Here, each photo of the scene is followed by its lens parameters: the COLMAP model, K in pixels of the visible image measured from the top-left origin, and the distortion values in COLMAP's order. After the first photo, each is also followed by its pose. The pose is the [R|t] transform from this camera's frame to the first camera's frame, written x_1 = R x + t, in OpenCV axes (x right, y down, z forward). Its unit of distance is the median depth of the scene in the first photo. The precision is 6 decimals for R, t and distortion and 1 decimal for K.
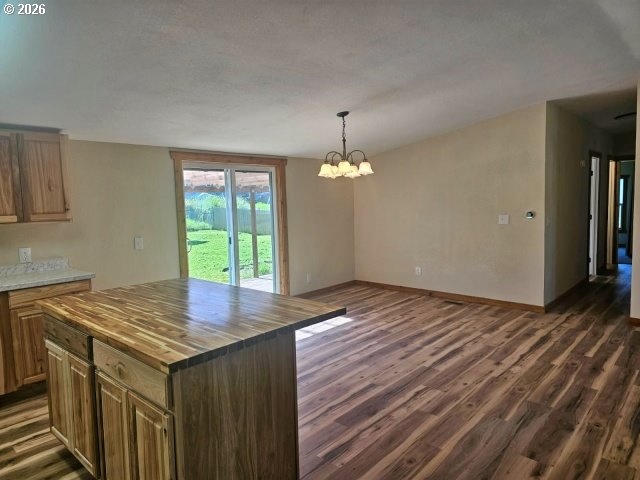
lens RADIAL K [[428.9, 0, 317.2], [0, 428.9, 231.6], [0, 0, 1]] dist [0.031095, -0.016791]
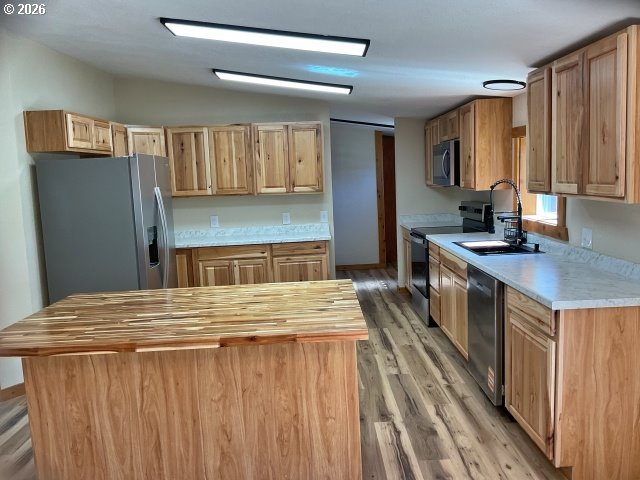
lens RADIAL K [[539.4, 0, 317.0], [0, 539.4, 239.2], [0, 0, 1]] dist [0.049248, -0.104366]
pose [[-0.733778, 0.138598, -0.665101, 0.122809], [0.011148, 0.981294, 0.192190, -0.104772], [0.679297, 0.133610, -0.721598, 1.212412]]
